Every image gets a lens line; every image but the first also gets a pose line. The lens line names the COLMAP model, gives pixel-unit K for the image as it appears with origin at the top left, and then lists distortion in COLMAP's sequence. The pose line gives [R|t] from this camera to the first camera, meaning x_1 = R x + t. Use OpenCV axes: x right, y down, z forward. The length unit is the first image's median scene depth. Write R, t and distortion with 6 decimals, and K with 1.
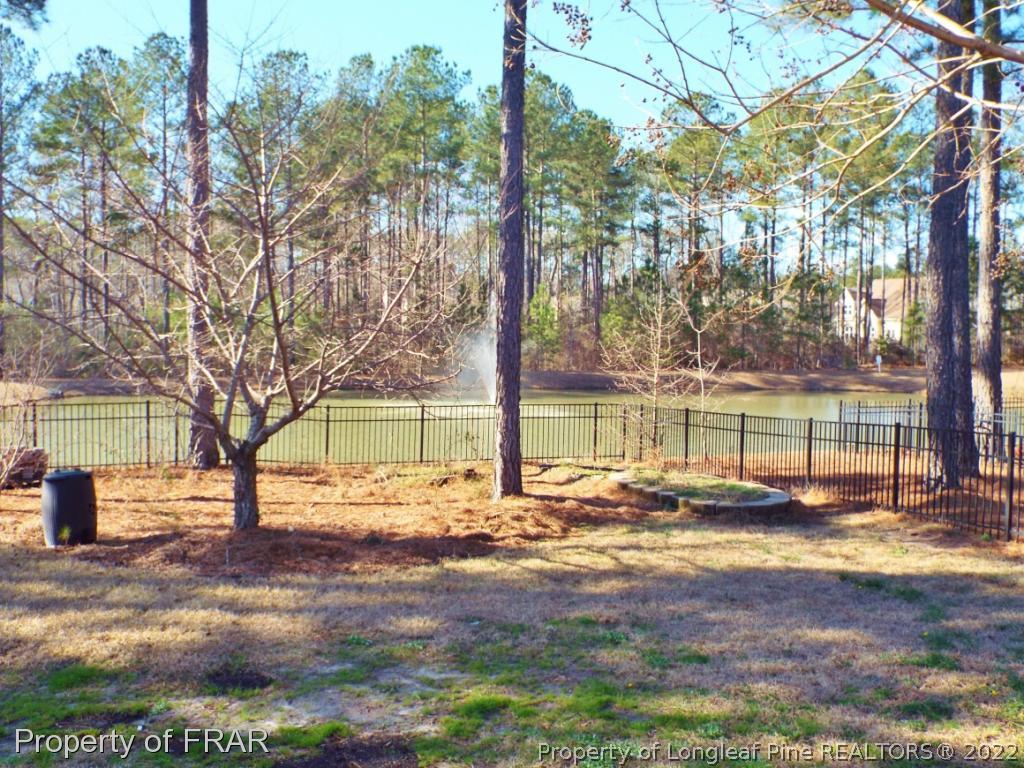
lens RADIAL K [[959.3, 0, 512.0], [0, 959.3, 384.0], [0, 0, 1]] dist [0.097145, 0.002031]
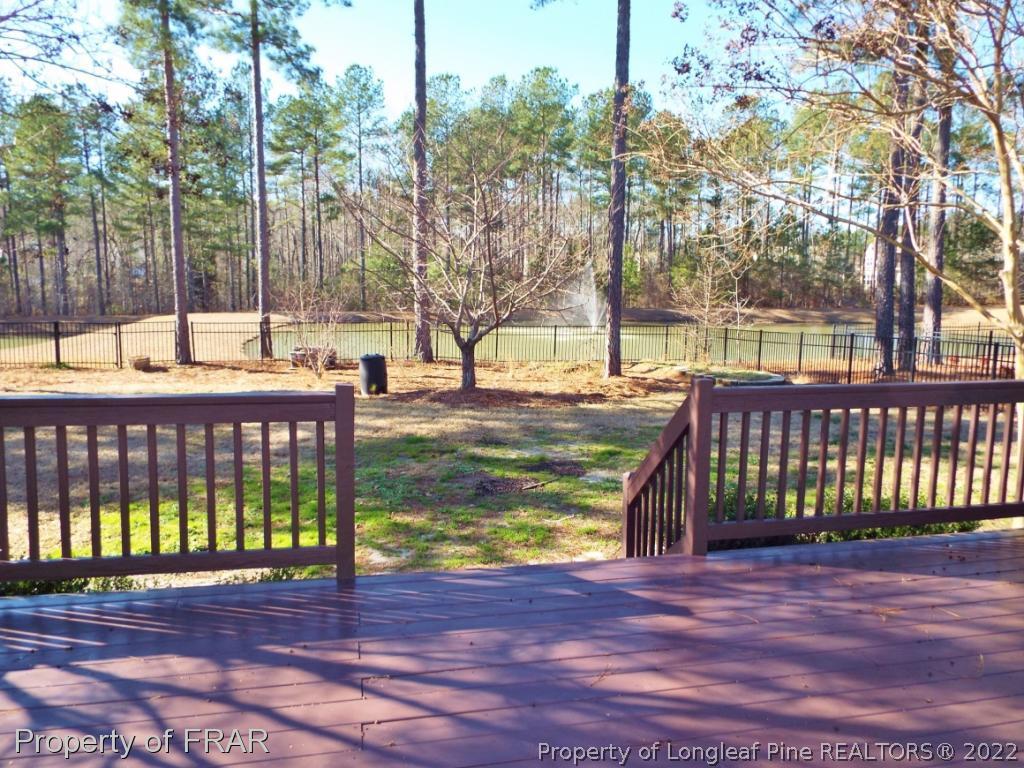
lens RADIAL K [[736.5, 0, 510.3], [0, 736.5, 362.4], [0, 0, 1]] dist [0.036362, -0.002728]
pose [[0.992282, 0.014018, -0.123208, -0.007838], [-0.006851, 0.998270, 0.058400, 0.006074], [0.123814, -0.057106, 0.990661, -0.104082]]
